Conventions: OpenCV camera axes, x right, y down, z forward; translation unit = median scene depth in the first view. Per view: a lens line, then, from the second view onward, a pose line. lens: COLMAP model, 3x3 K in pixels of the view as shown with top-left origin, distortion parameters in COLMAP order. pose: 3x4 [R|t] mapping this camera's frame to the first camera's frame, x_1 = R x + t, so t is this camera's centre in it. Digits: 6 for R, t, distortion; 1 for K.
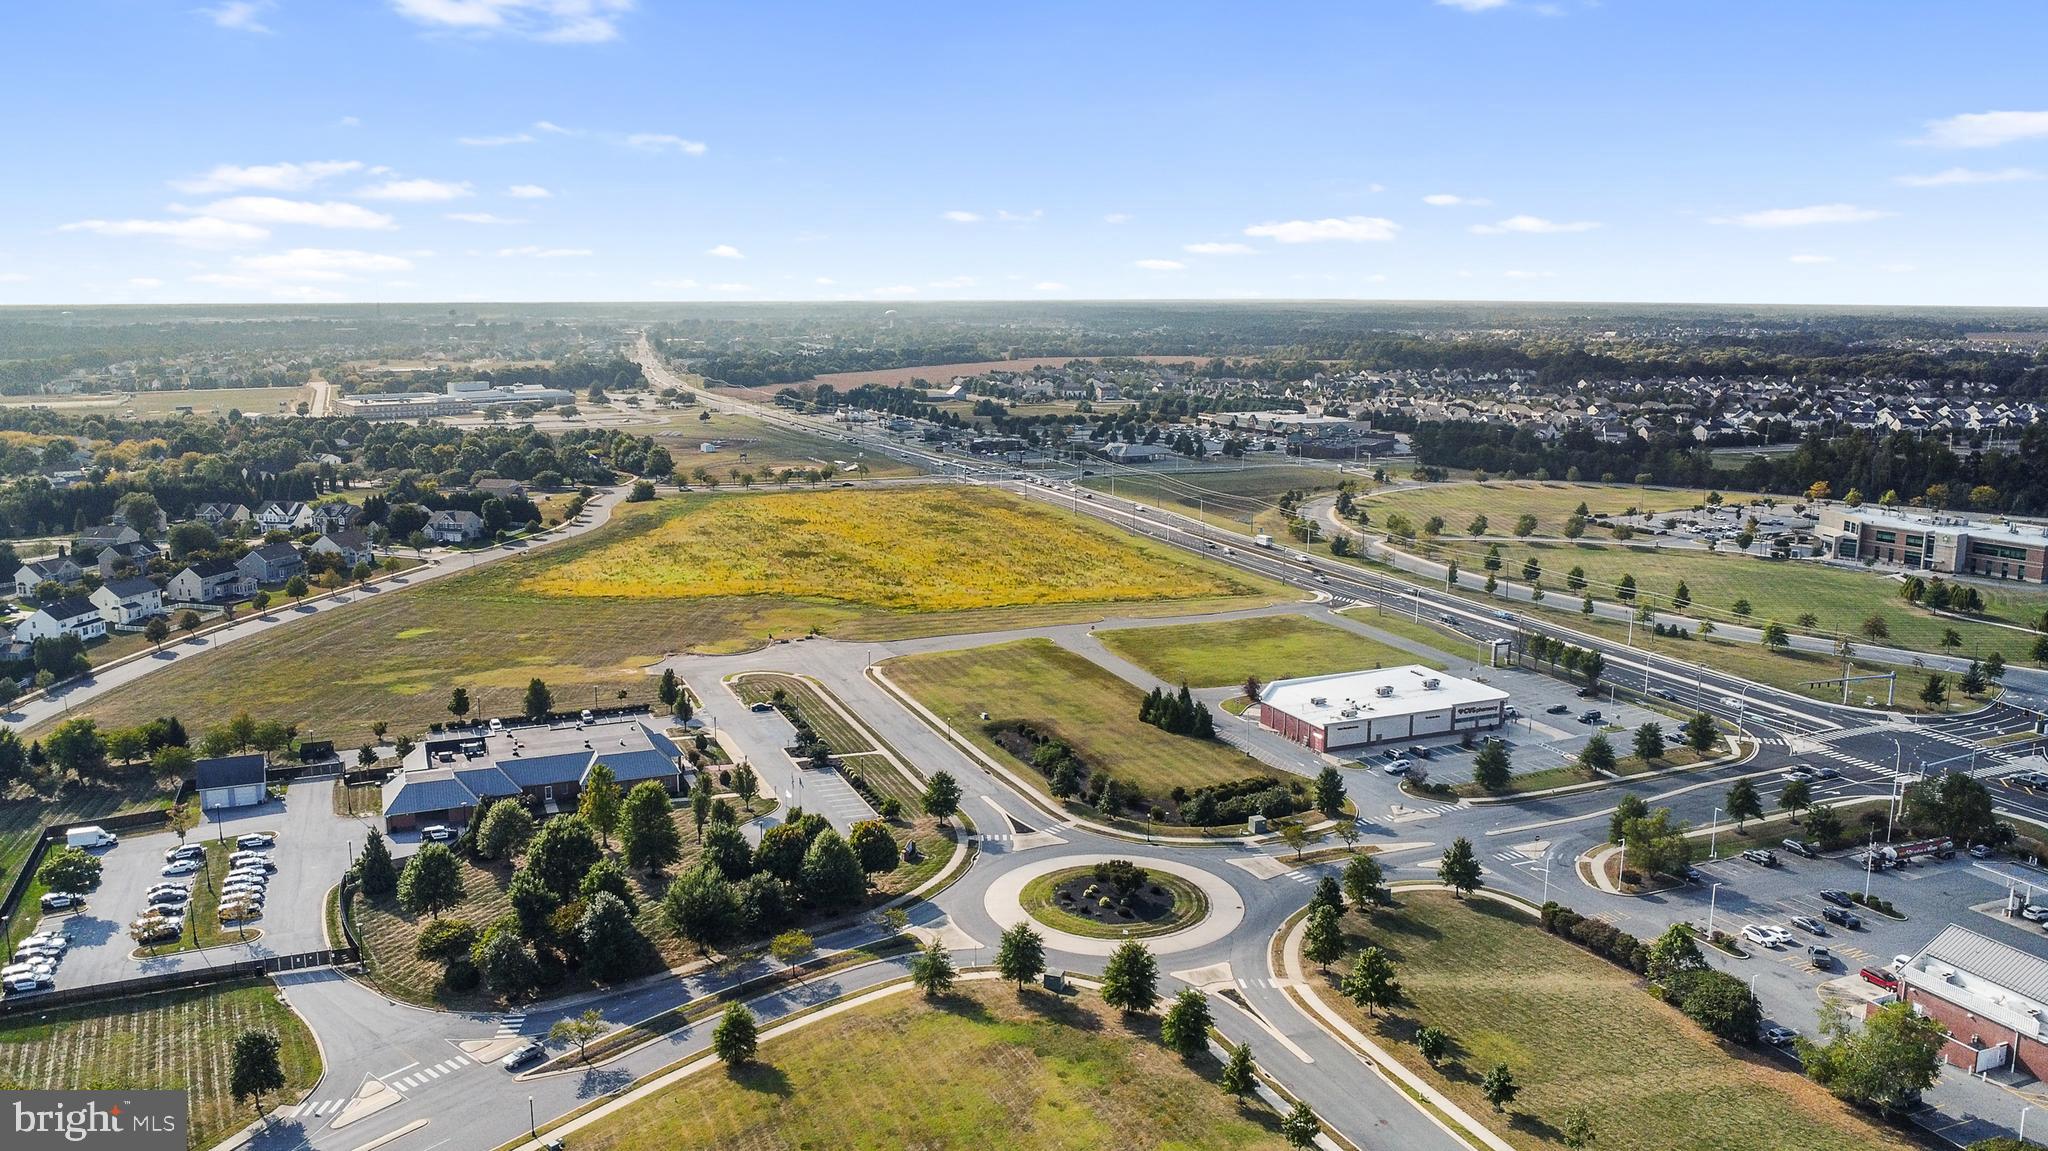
lens RADIAL K [[1505.8, 0, 1024.0], [0, 1505.8, 575.5], [0, 0, 1]] dist [-0.022723, -0.023692]
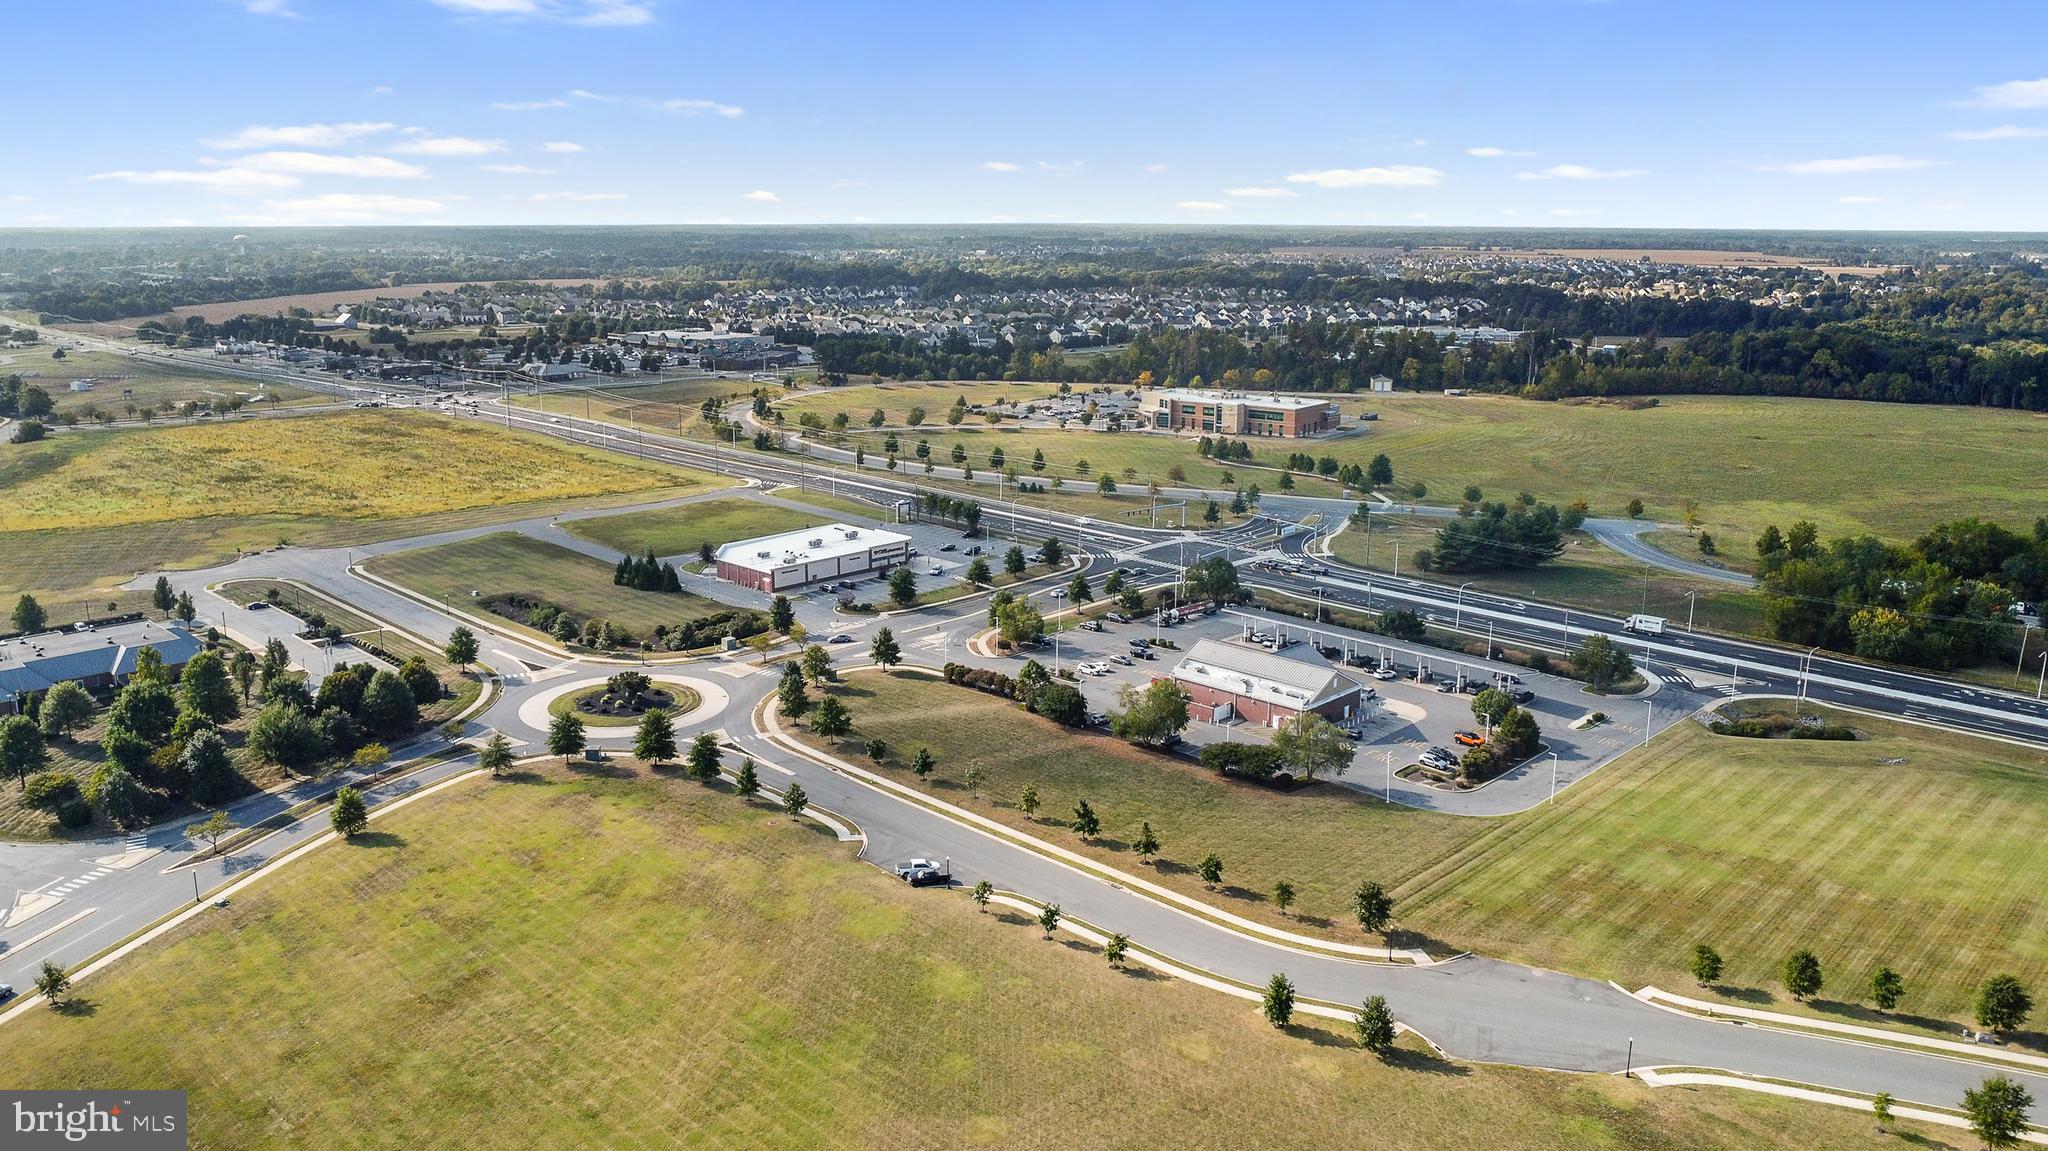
lens RADIAL K [[1505.8, 0, 1024.0], [0, 1505.8, 575.5], [0, 0, 1]] dist [-0.022723, -0.023692]
pose [[0.923028, -0.087053, 0.374755, -0.041186], [0.068015, 0.995645, 0.063757, 0.021585], [-0.378673, -0.033361, 0.924929, -0.128078]]
